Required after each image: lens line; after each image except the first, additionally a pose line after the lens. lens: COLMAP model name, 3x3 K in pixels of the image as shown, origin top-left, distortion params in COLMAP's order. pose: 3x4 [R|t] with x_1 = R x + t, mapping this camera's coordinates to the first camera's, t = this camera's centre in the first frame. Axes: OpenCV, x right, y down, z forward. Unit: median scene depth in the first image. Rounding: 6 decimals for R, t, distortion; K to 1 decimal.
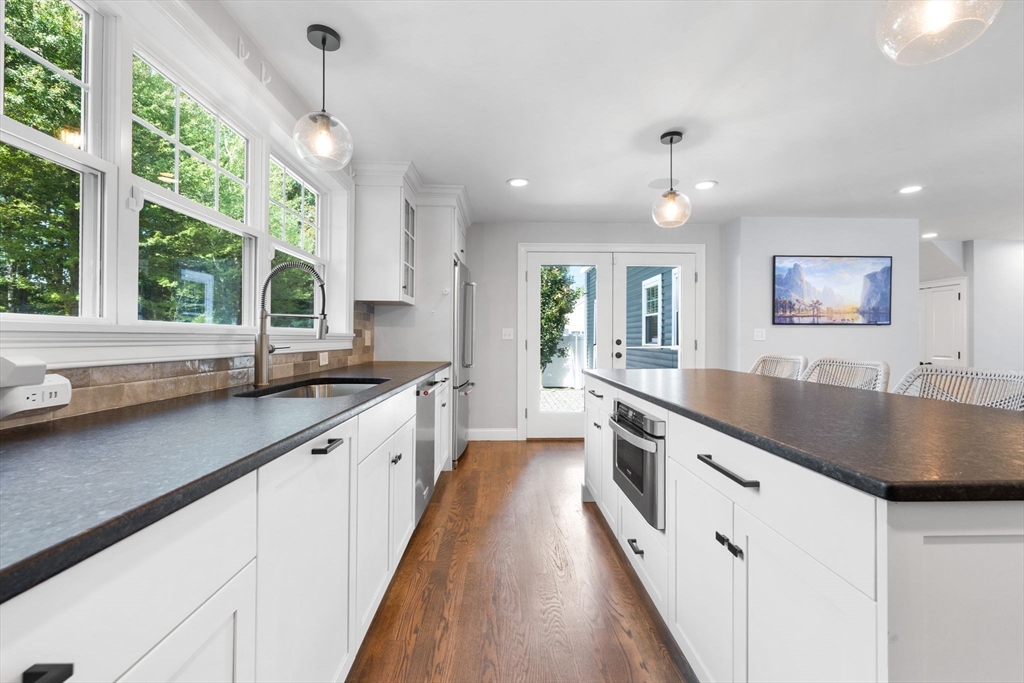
lens RADIAL K [[431.3, 0, 507.5], [0, 431.3, 338.2], [0, 0, 1]] dist [0.000778, -0.000220]
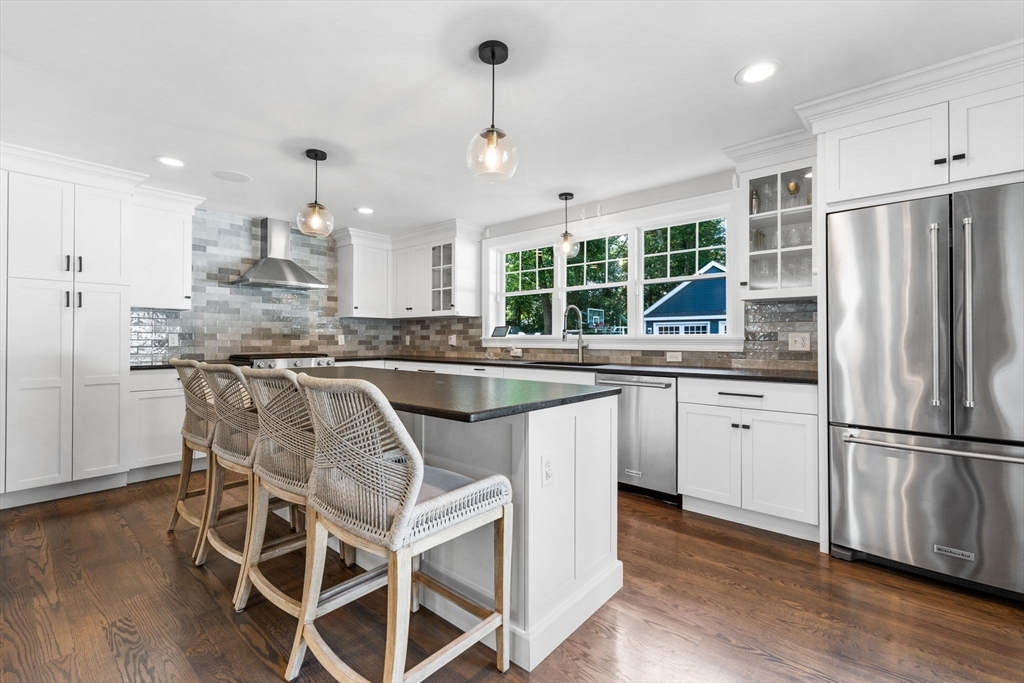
lens RADIAL K [[431.3, 0, 507.5], [0, 431.3, 338.2], [0, 0, 1]] dist [0.000778, -0.000220]
pose [[-0.668942, -0.009914, -0.743248, 1.293216], [-0.005683, 0.999950, -0.008224, 0.005731], [0.743293, -0.001278, -0.668965, 2.160465]]
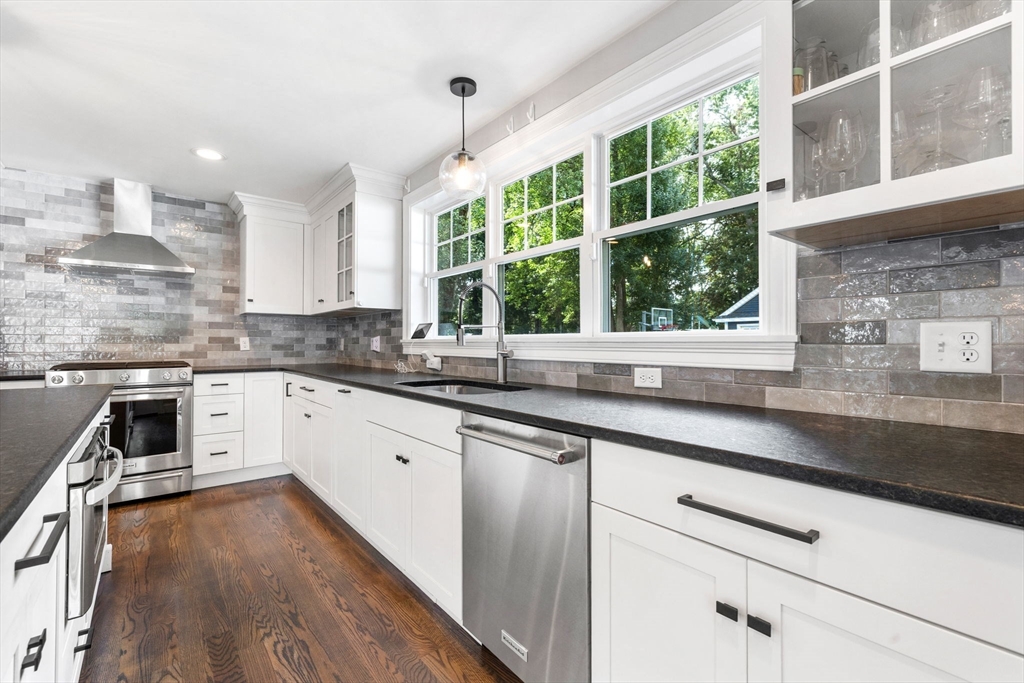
lens RADIAL K [[441.1, 0, 506.9], [0, 441.1, 341.2], [0, 0, 1]] dist [0.003460, -0.000041]
pose [[-0.788477, -0.011753, -0.614952, 0.204721], [-0.006102, 0.999918, -0.011286, 0.003801], [0.615034, -0.005146, -0.788484, 1.991305]]
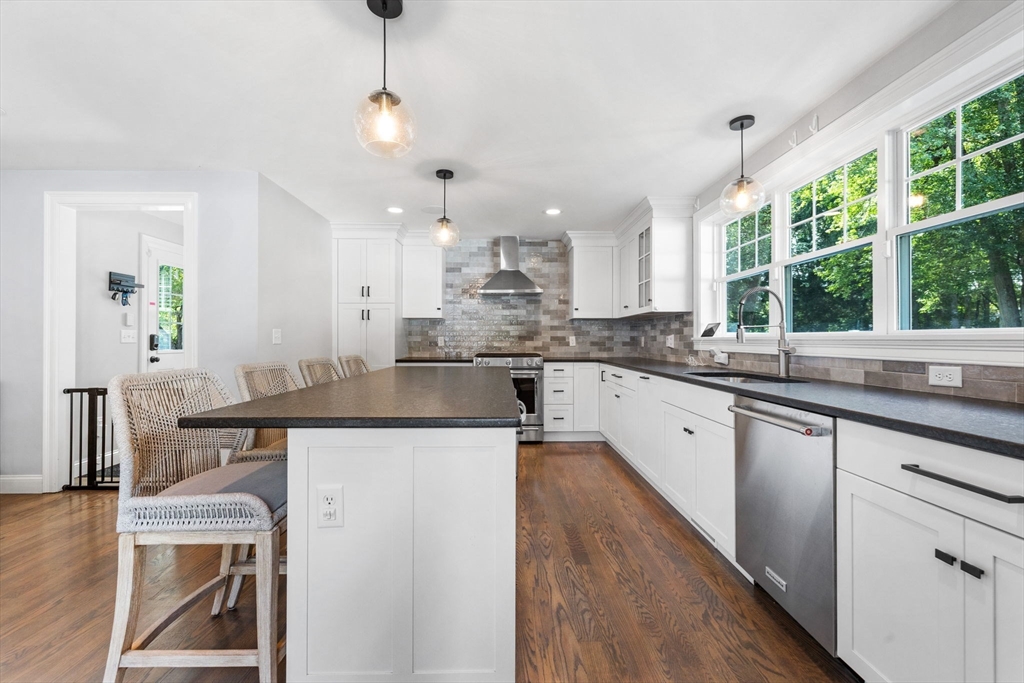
lens RADIAL K [[422.1, 0, 517.7], [0, 422.1, 339.2], [0, 0, 1]] dist [-0.002594, -0.000213]
pose [[-0.999837, -0.005755, -0.017087, 0.302870], [-0.005688, 0.999976, -0.003970, 0.000381], [0.017110, -0.003872, -0.999846, 2.304036]]
